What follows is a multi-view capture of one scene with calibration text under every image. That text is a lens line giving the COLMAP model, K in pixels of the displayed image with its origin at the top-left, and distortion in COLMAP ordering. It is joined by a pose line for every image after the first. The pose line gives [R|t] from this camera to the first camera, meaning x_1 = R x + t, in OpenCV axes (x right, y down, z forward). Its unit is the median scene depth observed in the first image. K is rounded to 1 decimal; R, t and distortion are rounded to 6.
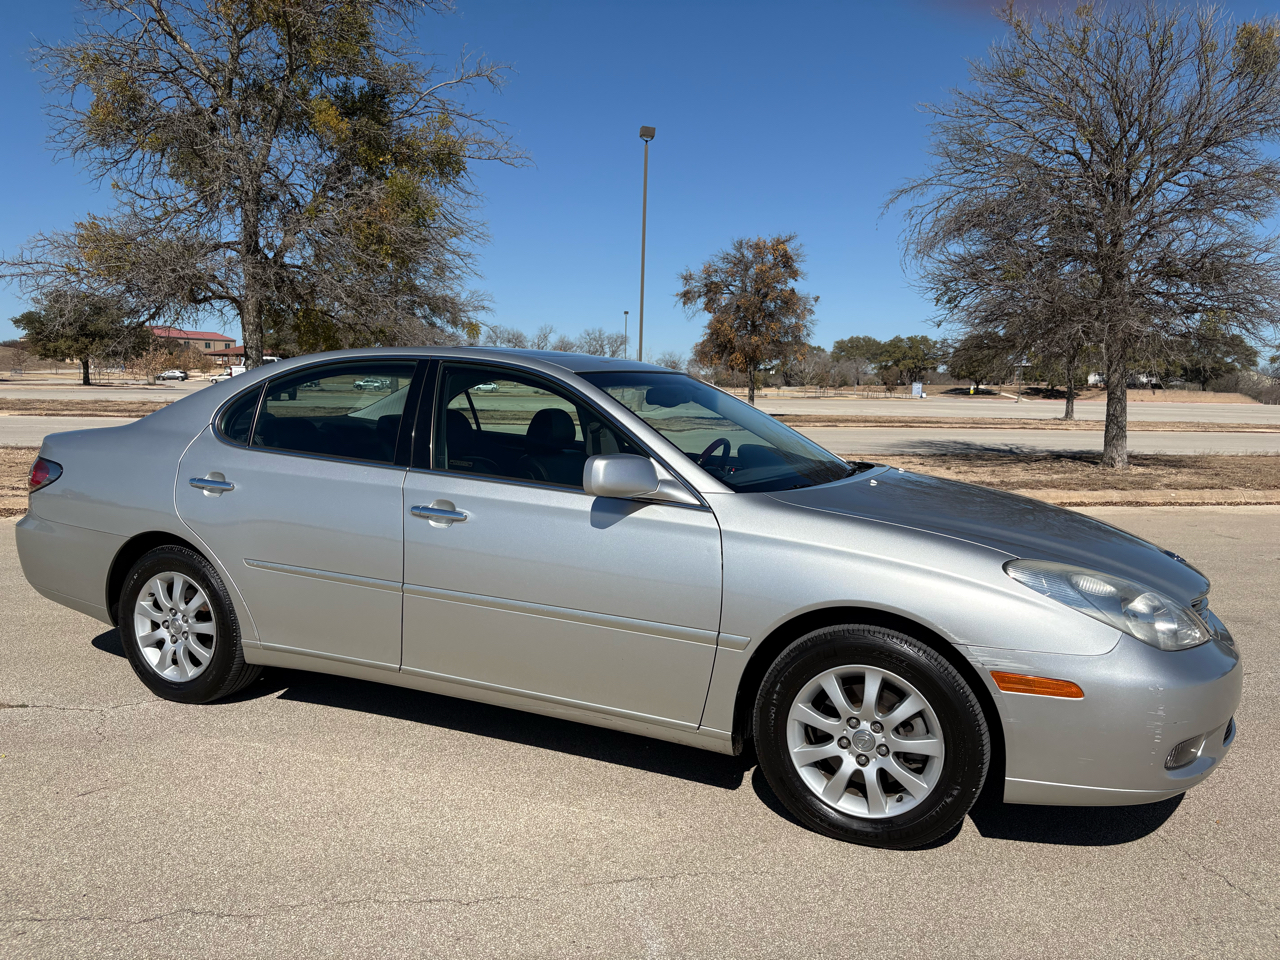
lens RADIAL K [[968.8, 0, 640.3], [0, 968.8, 498.8], [0, 0, 1]] dist [0.038490, -0.041755]
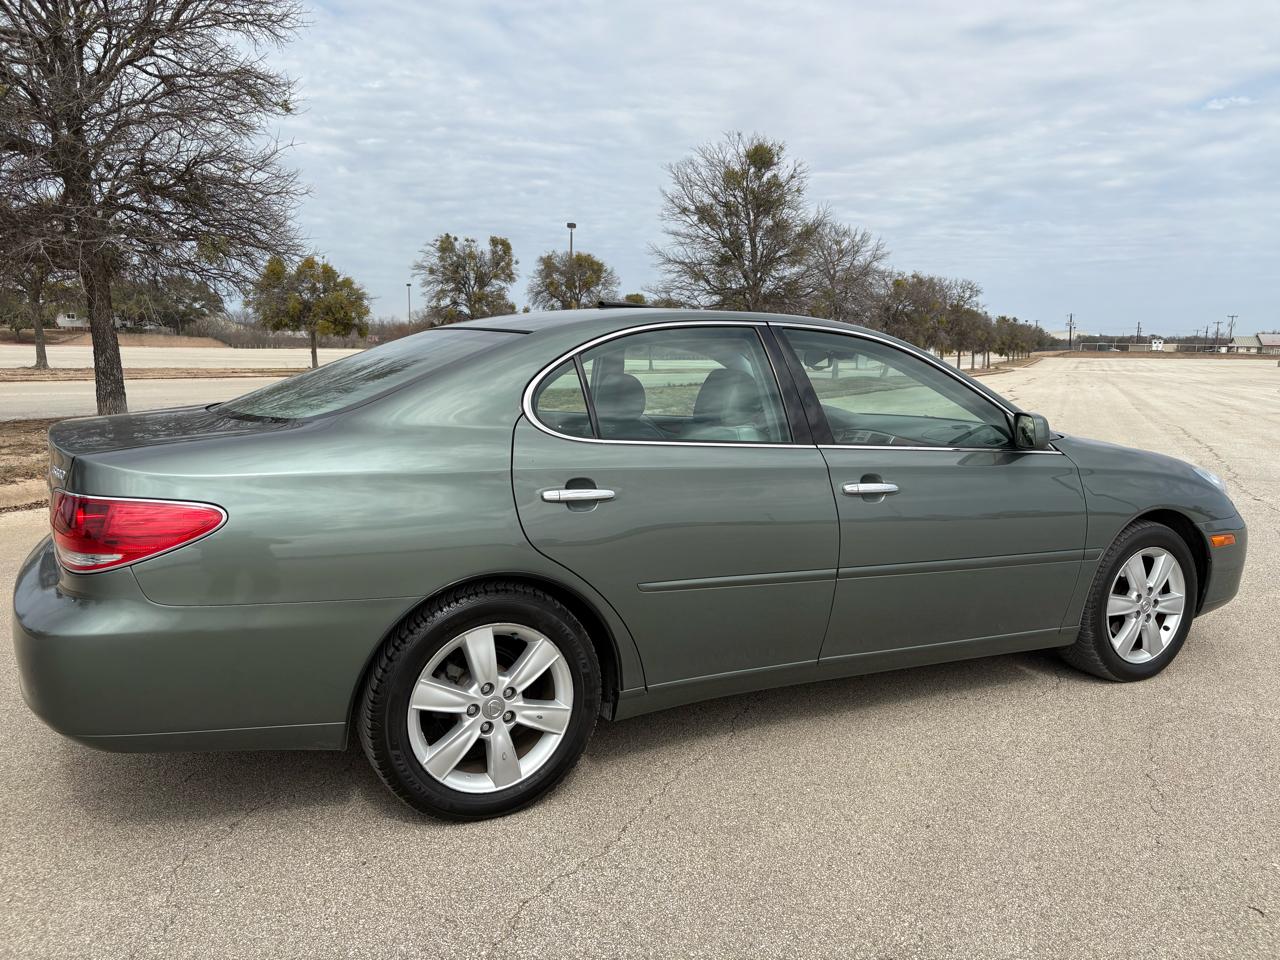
lens RADIAL K [[968.8, 0, 638.7], [0, 968.8, 497.2], [0, 0, 1]] dist [0.038490, -0.041755]
pose [[0.575051, -0.132718, 0.807281, 0.040877], [0.088511, 0.991055, 0.099882, -0.010334], [-0.813316, 0.014016, 0.581654, 0.093791]]
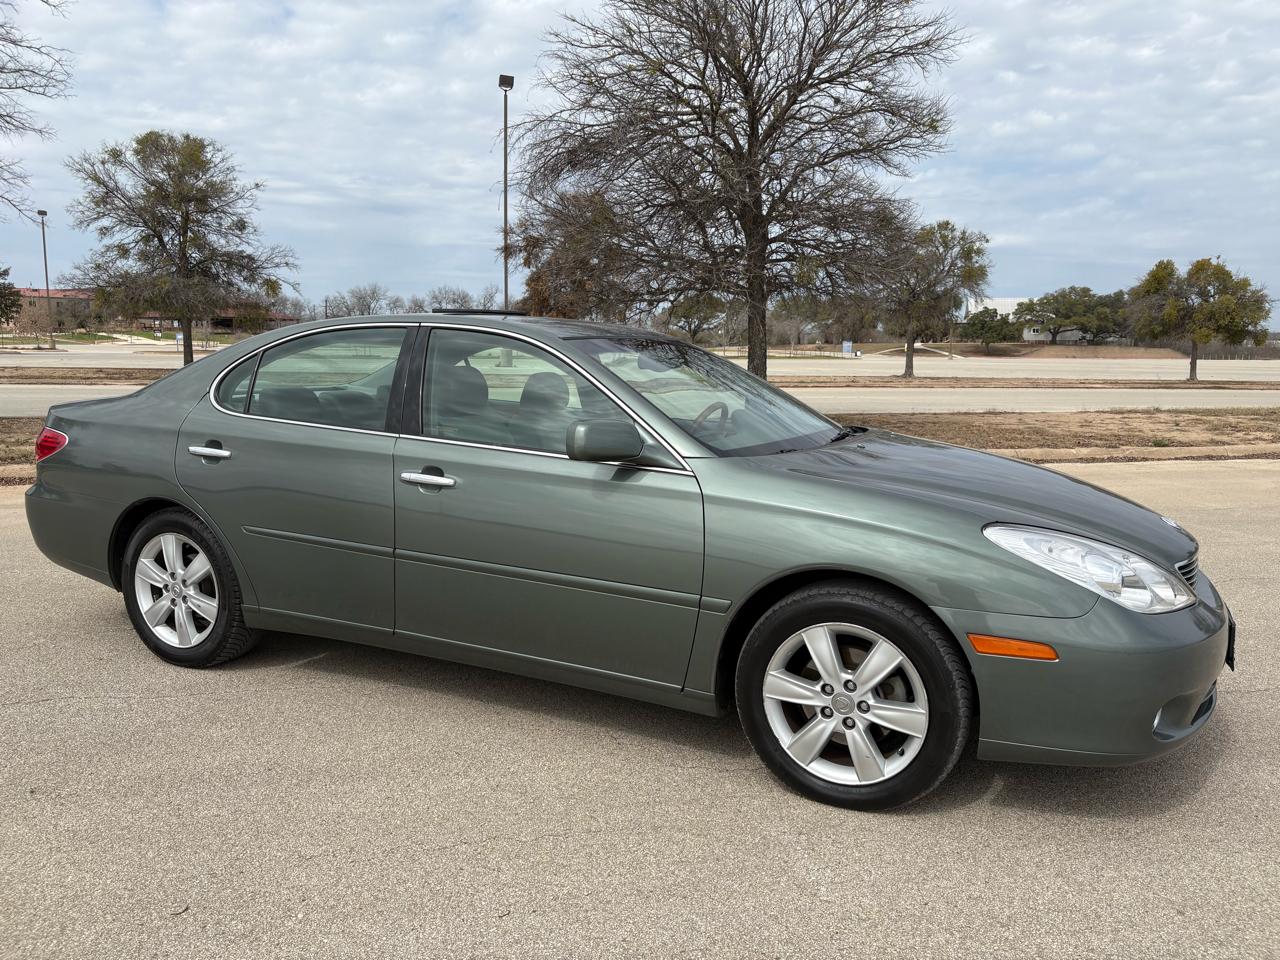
lens RADIAL K [[968.8, 0, 633.4], [0, 968.8, 494.1], [0, 0, 1]] dist [0.038490, -0.041755]
pose [[0.999438, -0.013275, 0.030785, 0.149480], [0.012185, 0.999302, 0.035316, -0.001382], [-0.031232, -0.034921, 0.998902, 0.029745]]
